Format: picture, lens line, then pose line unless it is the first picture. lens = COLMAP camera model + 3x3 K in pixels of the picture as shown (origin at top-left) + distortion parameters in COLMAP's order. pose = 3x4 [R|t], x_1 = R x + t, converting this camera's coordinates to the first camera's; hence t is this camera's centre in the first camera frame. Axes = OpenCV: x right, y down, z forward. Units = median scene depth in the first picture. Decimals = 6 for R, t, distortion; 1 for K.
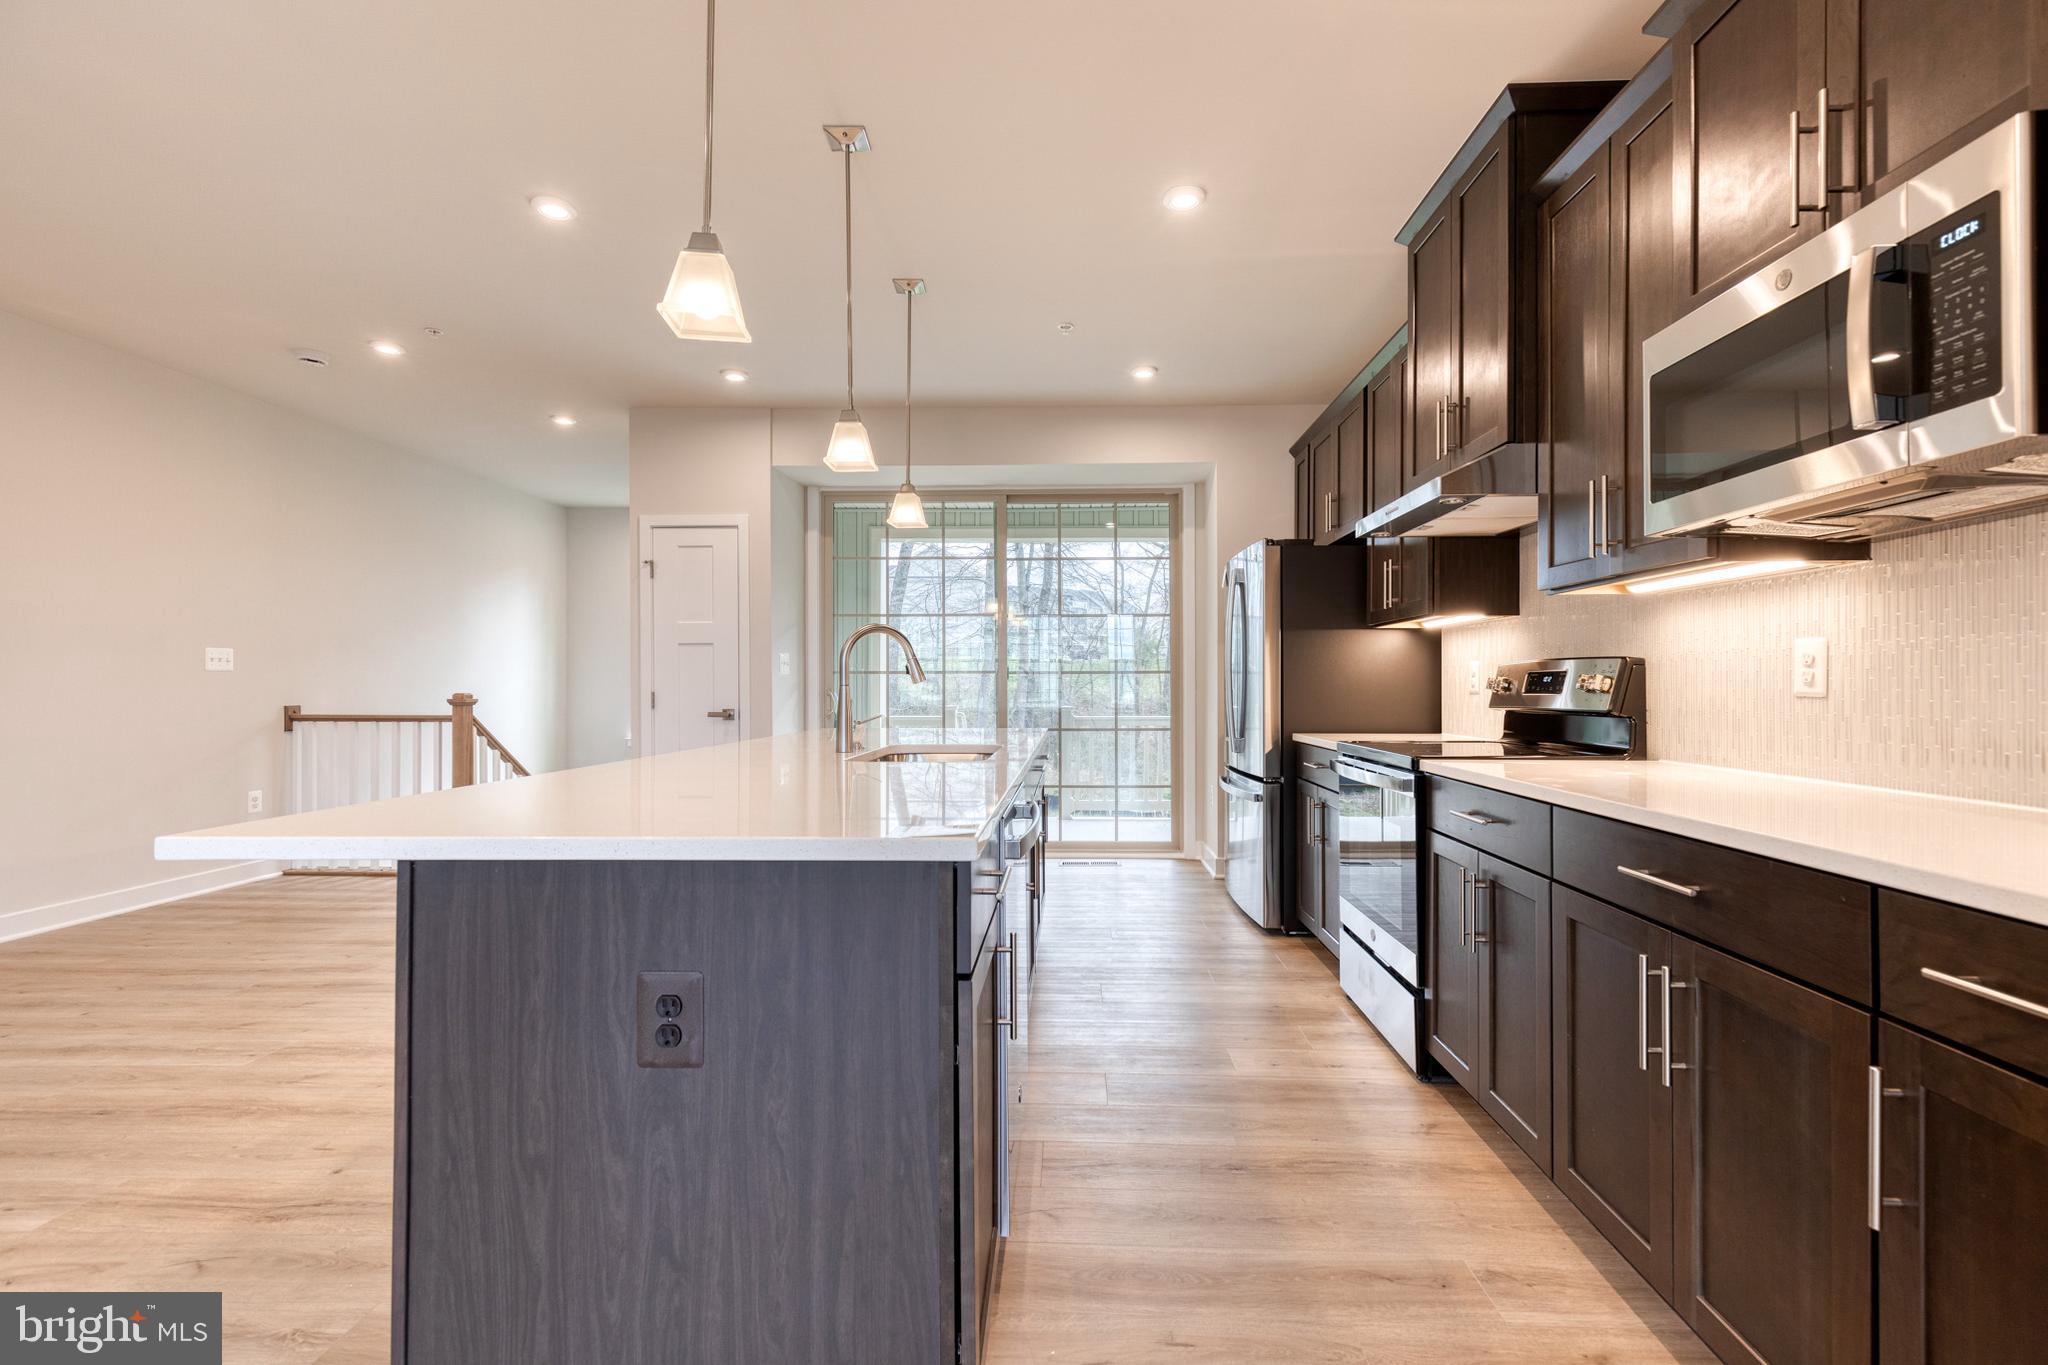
lens RADIAL K [[921.7, 0, 1049.9], [0, 921.7, 681.3], [0, 0, 1]] dist [0.010155, -0.000901]
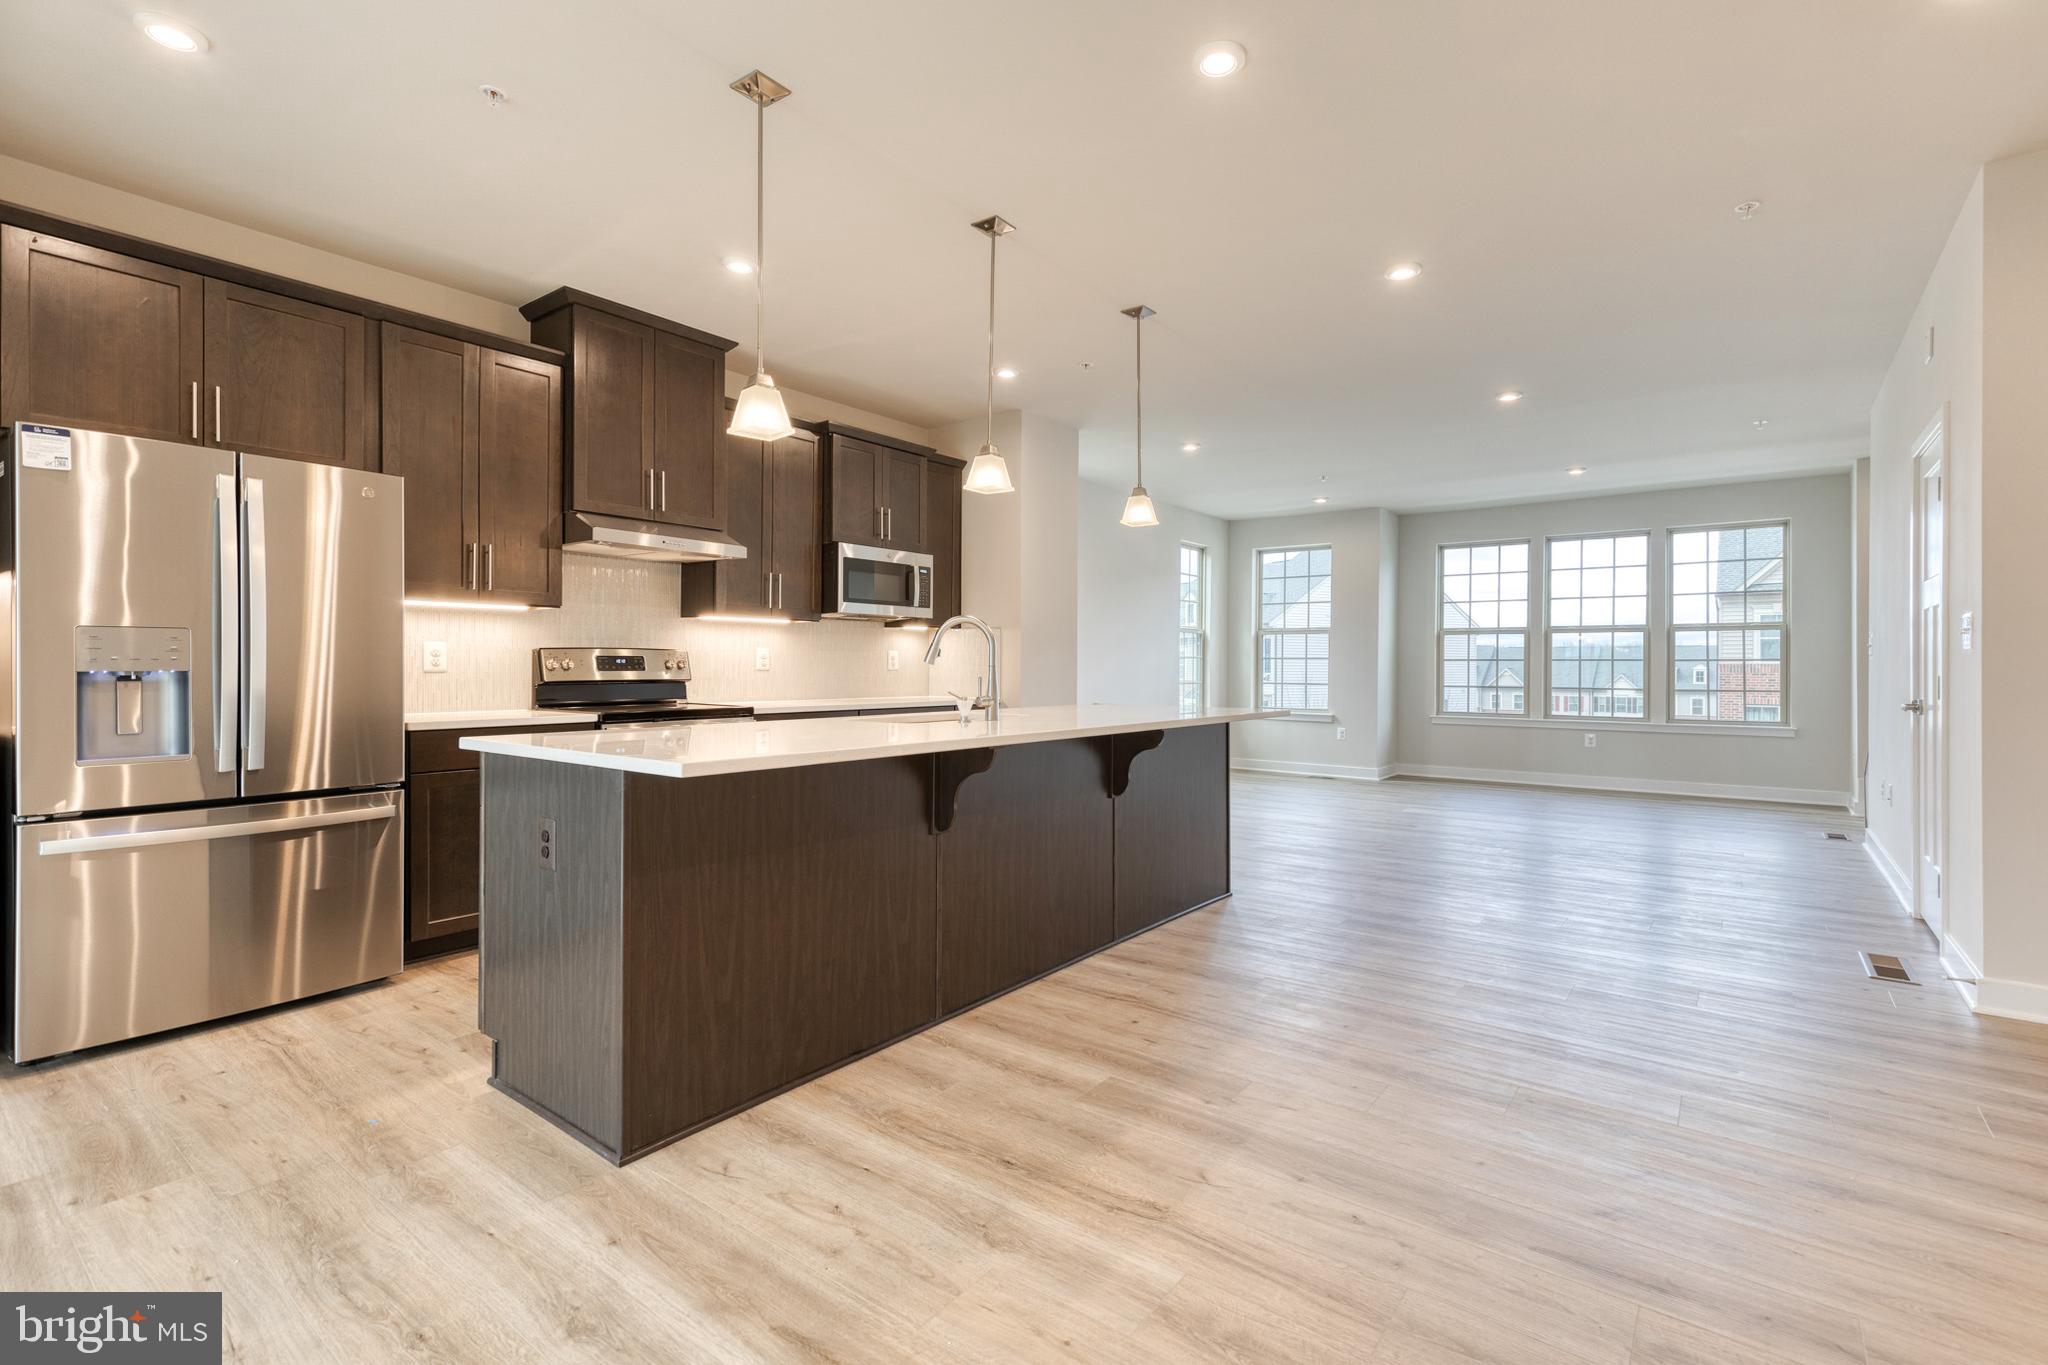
lens RADIAL K [[921.7, 0, 1034.8], [0, 921.7, 662.3], [0, 0, 1]] dist [0.010155, -0.000901]
pose [[-0.807334, 0.001630, 0.590092, -0.829829], [-0.004664, 0.999947, -0.009143, 0.009455], [-0.590076, -0.010134, -0.807284, 1.635413]]
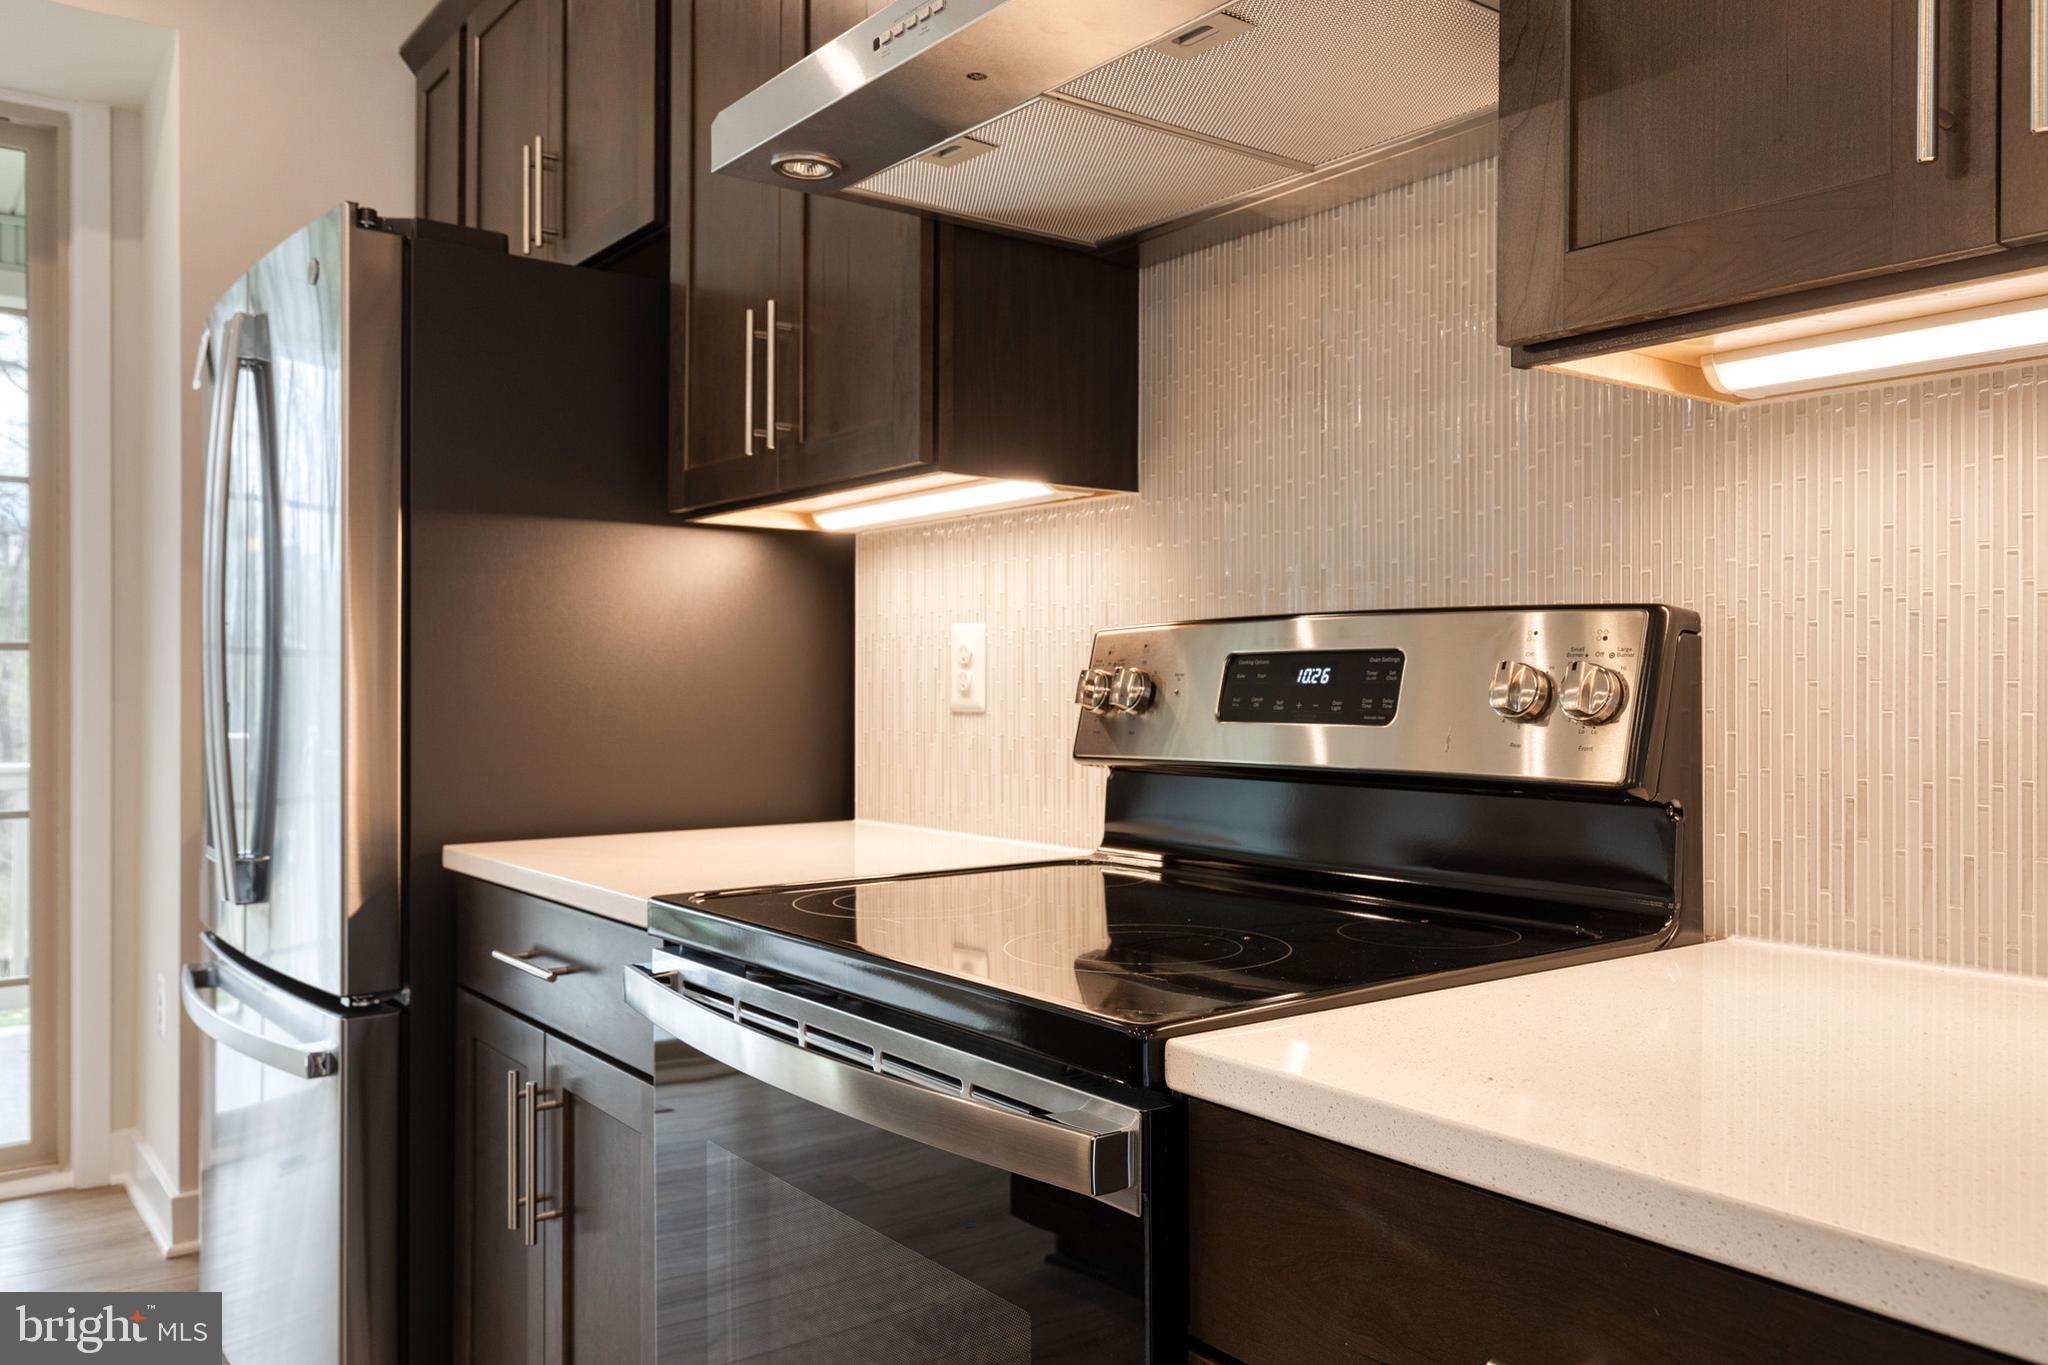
lens RADIAL K [[1563.4, 0, 1052.6], [0, 1563.4, 681.2], [0, 0, 1]] dist [-0.006889, 0.004312]
pose [[0.776692, 0.001580, 0.629879, 0.112296], [-0.004249, 0.999987, 0.002732, -0.001488], [-0.629866, -0.004798, 0.776689, 0.565976]]
